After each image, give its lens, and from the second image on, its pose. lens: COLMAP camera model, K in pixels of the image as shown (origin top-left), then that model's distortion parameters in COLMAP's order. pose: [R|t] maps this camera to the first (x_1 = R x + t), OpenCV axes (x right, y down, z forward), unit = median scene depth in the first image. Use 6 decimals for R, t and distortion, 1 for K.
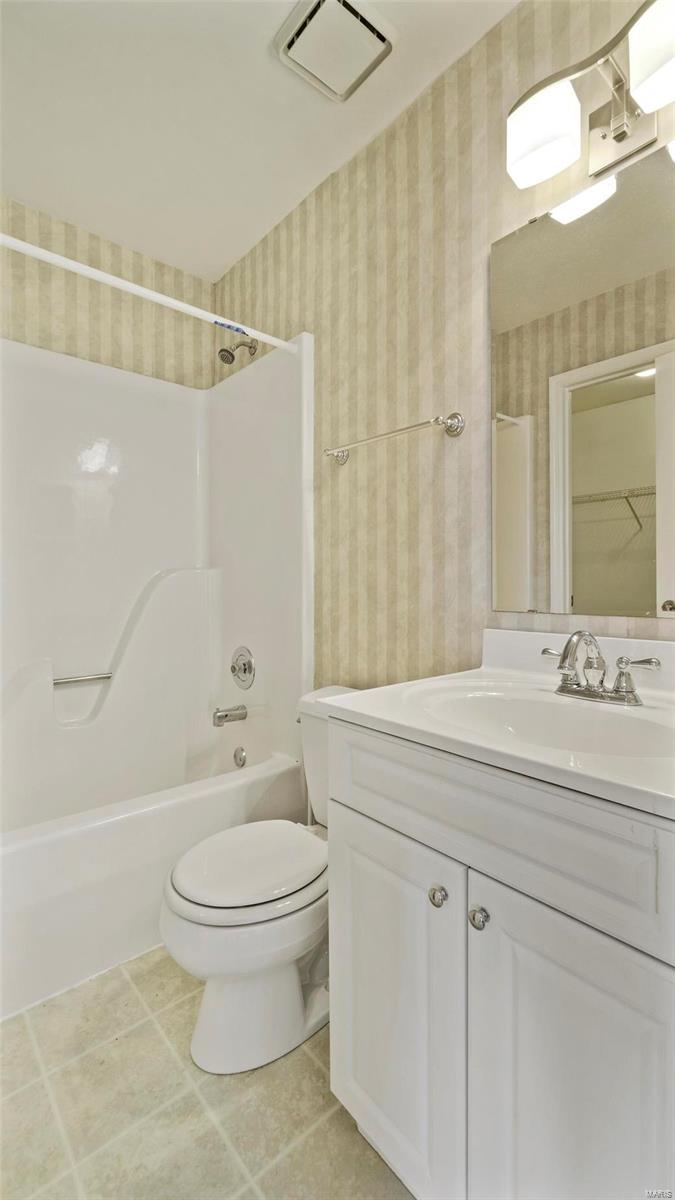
lens RADIAL K [[532.7, 0, 336.6], [0, 532.7, 593.2], [0, 0, 1]] dist [-0.006935, 0.001988]
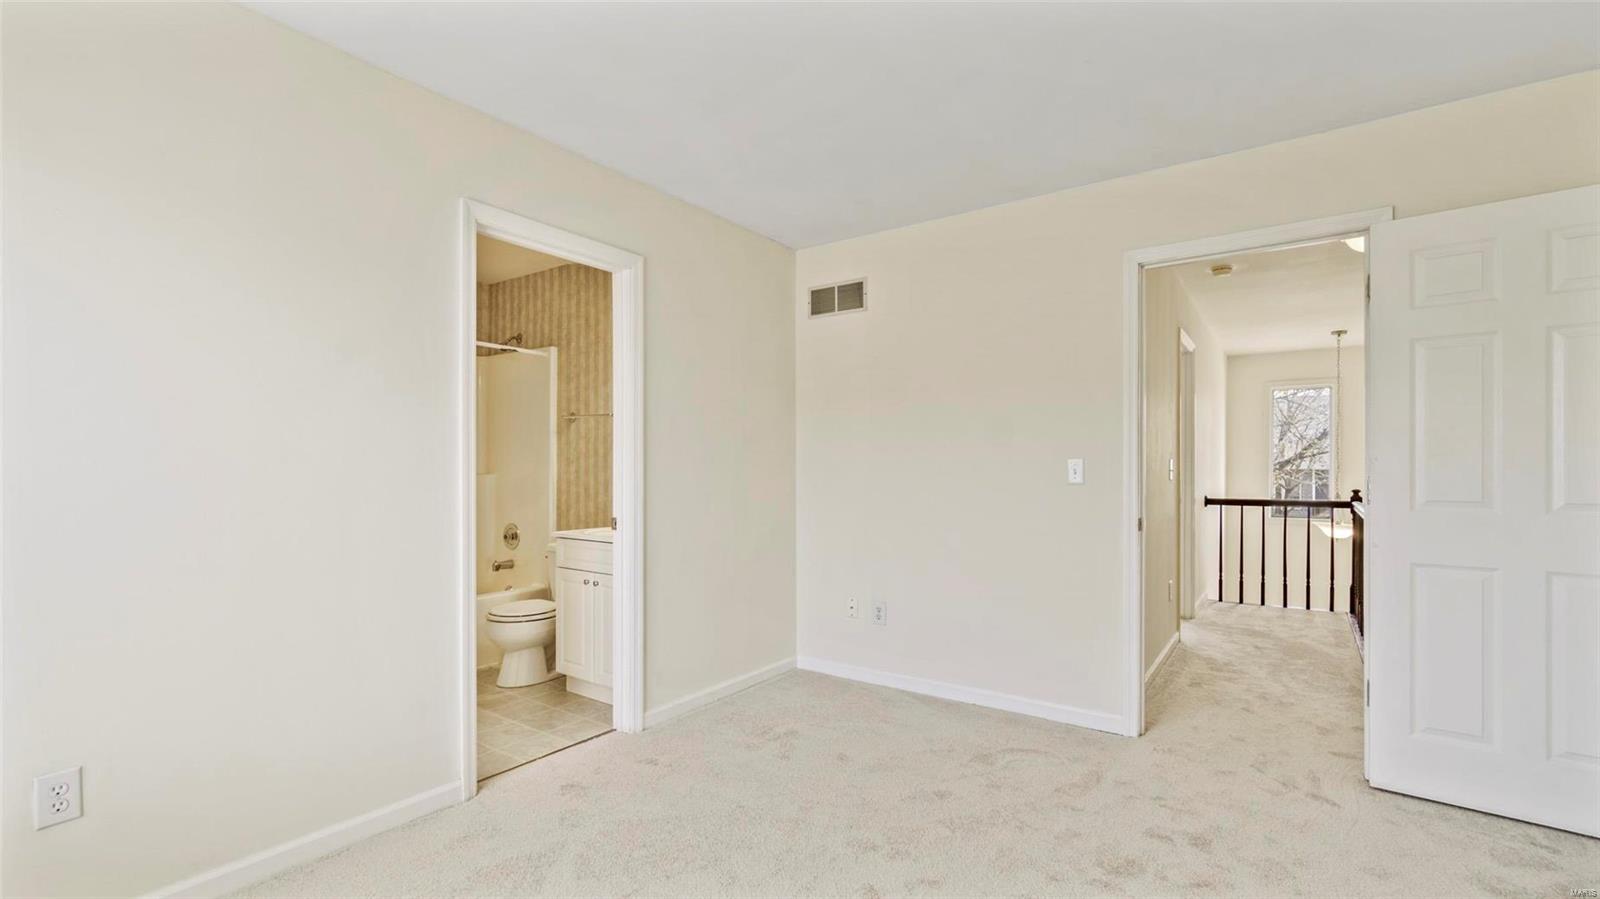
lens RADIAL K [[710.2, 0, 808.5], [0, 710.2, 461.2], [0, 0, 1]] dist [-0.006935, 0.001988]
pose [[0.964156, 0.004278, 0.265303, 0.149150], [0.002733, 0.999657, -0.026051, -0.038757], [-0.265323, 0.025842, 0.963813, -1.603708]]
